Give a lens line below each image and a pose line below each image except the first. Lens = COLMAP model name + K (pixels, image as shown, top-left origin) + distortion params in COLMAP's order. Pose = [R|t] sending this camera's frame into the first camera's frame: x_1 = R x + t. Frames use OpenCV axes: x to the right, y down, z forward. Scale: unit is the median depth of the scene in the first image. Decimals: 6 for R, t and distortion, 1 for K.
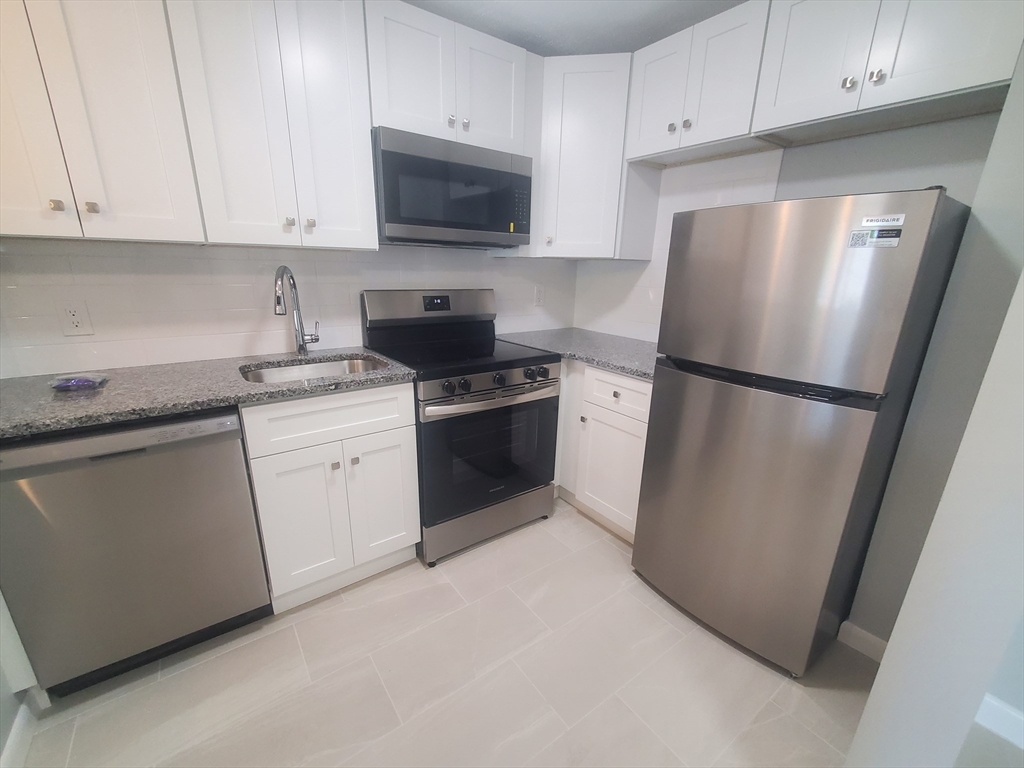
lens RADIAL K [[432.1, 0, 508.3], [0, 432.1, 400.6], [0, 0, 1]] dist [0.002332, 0.000979]
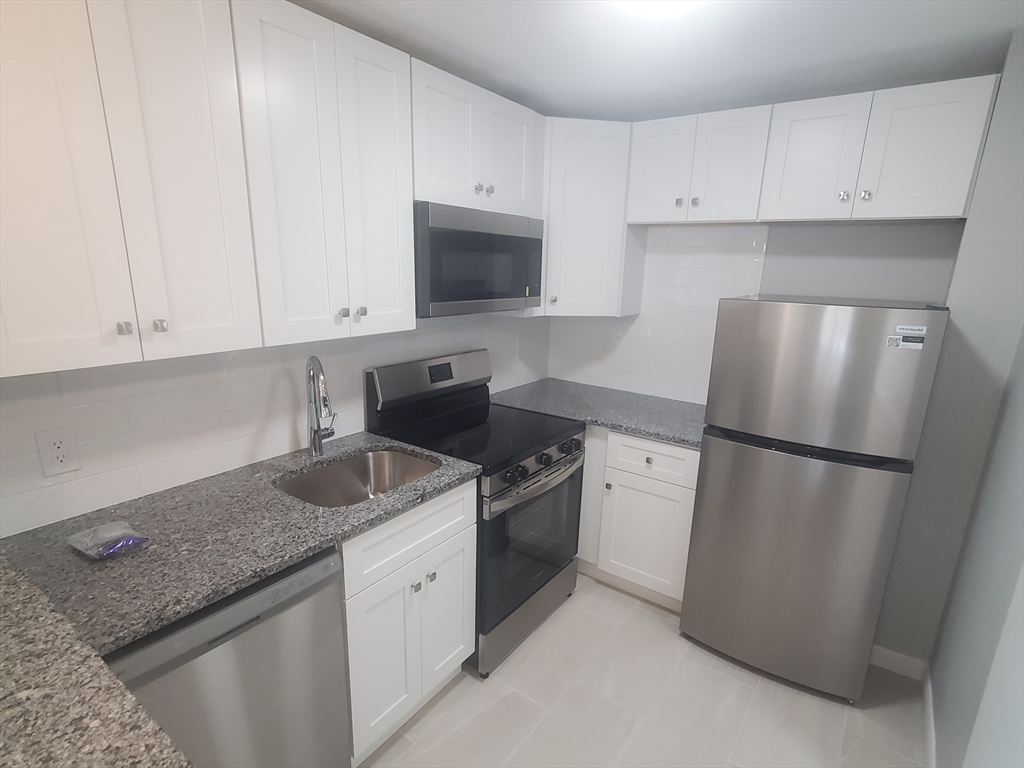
lens RADIAL K [[534.9, 0, 509.2], [0, 534.9, 406.2], [0, 0, 1]] dist [0.000577, 0.002443]
pose [[0.951083, -0.076458, 0.299323, -0.440260], [0.086817, 0.995993, -0.021443, -0.148429], [-0.296484, 0.046380, 0.953911, -0.088396]]
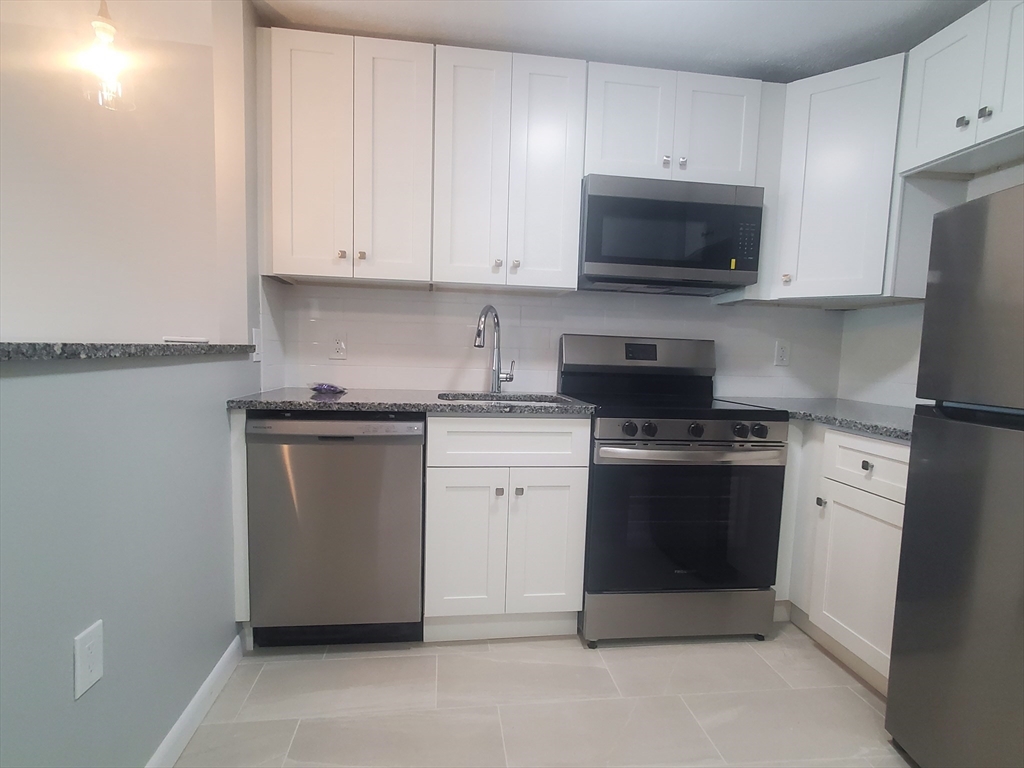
lens RADIAL K [[534.9, 0, 509.2], [0, 534.9, 406.2], [0, 0, 1]] dist [0.000577, 0.002443]
pose [[0.877174, 0.053017, -0.477238, 0.157414], [-0.154044, 0.972424, -0.175108, 0.145738], [0.454793, 0.227116, 0.861151, -0.062949]]
